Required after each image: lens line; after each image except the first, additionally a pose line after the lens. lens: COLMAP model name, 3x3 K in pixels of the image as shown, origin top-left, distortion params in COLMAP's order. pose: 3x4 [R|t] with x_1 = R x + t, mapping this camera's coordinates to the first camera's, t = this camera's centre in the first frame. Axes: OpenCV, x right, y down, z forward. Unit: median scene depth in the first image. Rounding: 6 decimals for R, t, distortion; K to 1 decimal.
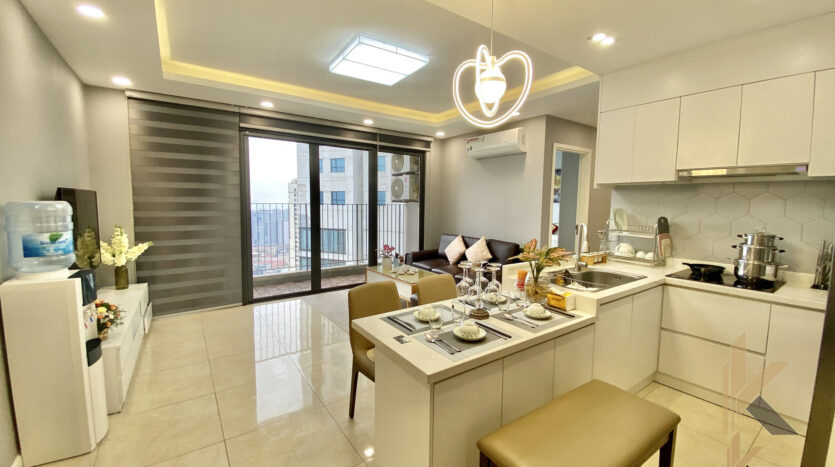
lens RADIAL K [[337.3, 0, 419.9], [0, 337.3, 235.1], [0, 0, 1]] dist [0.025457, -0.021930]
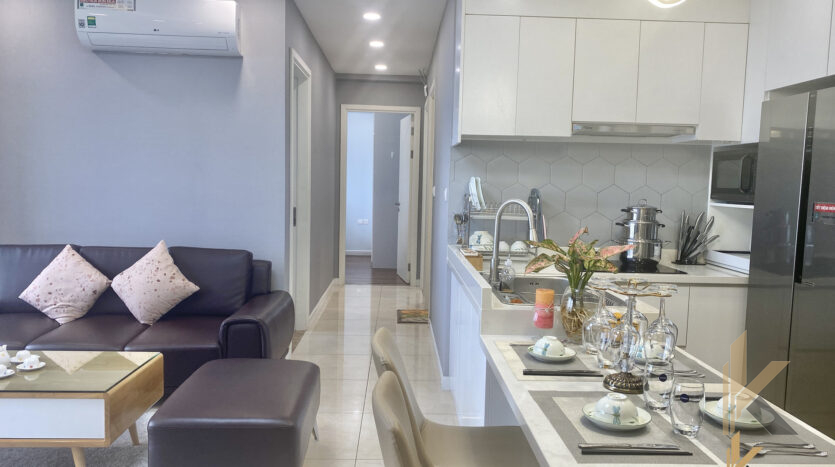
lens RADIAL K [[658.5, 0, 417.5], [0, 658.5, 233.5], [0, 0, 1]] dist [0.007186, 0.001917]
pose [[0.545042, -0.070911, 0.835405, -0.348615], [0.063456, 0.997048, 0.043231, -0.022966], [-0.836004, 0.029448, 0.547933, 0.311815]]
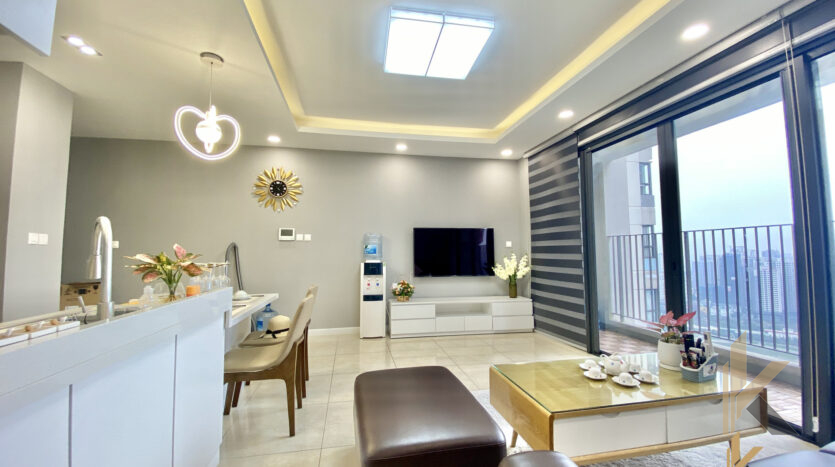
lens RADIAL K [[337.3, 0, 419.9], [0, 337.3, 235.1], [0, 0, 1]] dist [0.025457, -0.021930]
pose [[-0.403855, -0.060701, -0.912807, 0.423112], [-0.089626, 0.995621, -0.026555, -0.019481], [0.910422, 0.071087, -0.407527, 0.921695]]
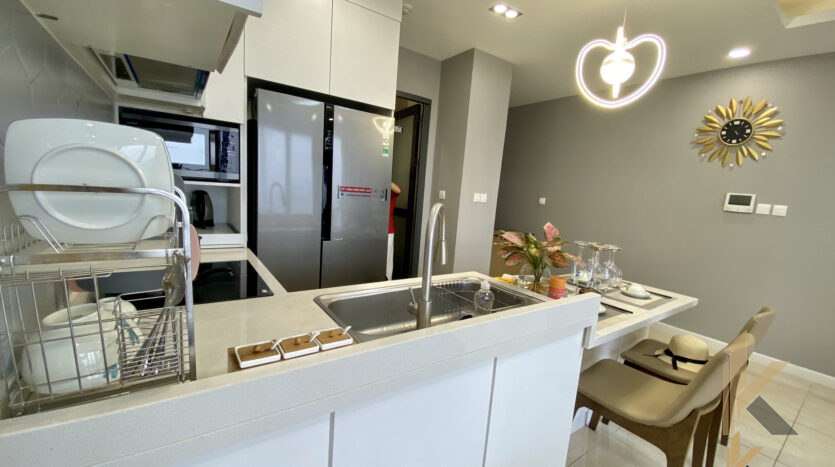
lens RADIAL K [[337.3, 0, 419.9], [0, 337.3, 235.1], [0, 0, 1]] dist [0.025457, -0.021930]
pose [[-0.996053, -0.087863, -0.012624, 0.291821], [-0.088356, 0.967758, 0.235875, -0.051863], [-0.008507, 0.236060, -0.971701, 0.816712]]
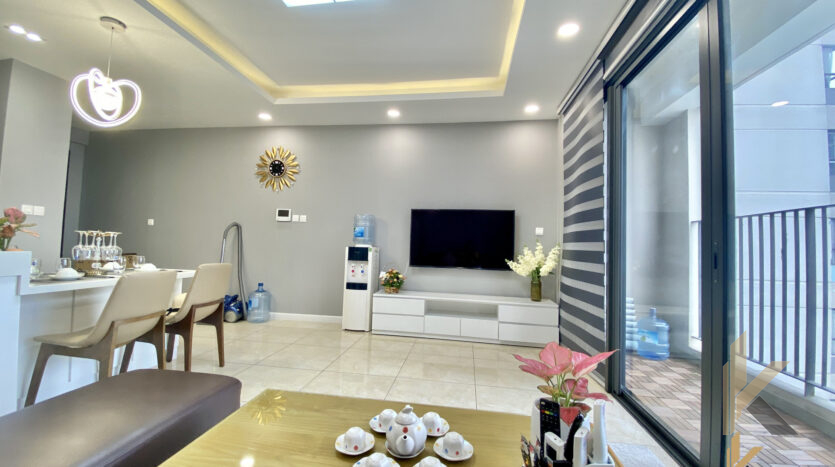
lens RADIAL K [[337.3, 0, 419.9], [0, 337.3, 235.1], [0, 0, 1]] dist [0.025457, -0.021930]
pose [[-0.690662, -0.059468, -0.720729, 0.106022], [-0.111379, 0.993470, 0.024760, -0.023173], [0.714550, 0.097375, -0.692775, 1.114608]]
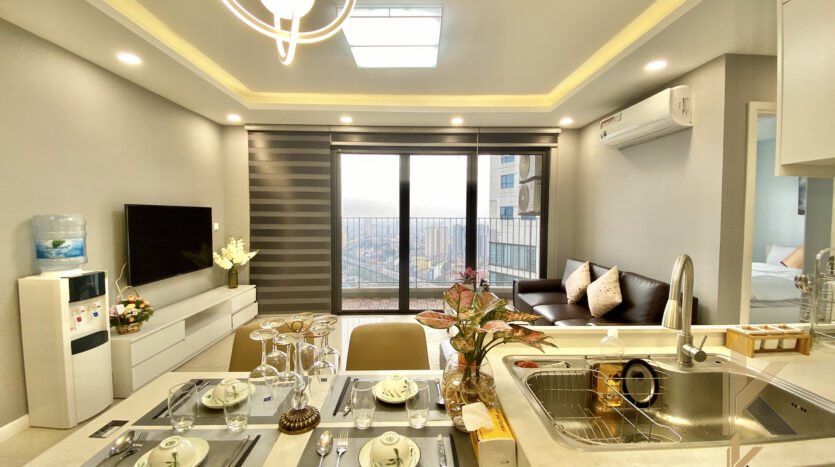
lens RADIAL K [[337.4, 0, 413.1], [0, 337.4, 231.7], [0, 0, 1]] dist [0.056057, -0.022110]
pose [[0.823014, 0.016382, -0.567785, 0.262340], [-0.047571, 0.998060, -0.040159, -0.017523], [0.566026, 0.060062, 0.822197, 0.266652]]
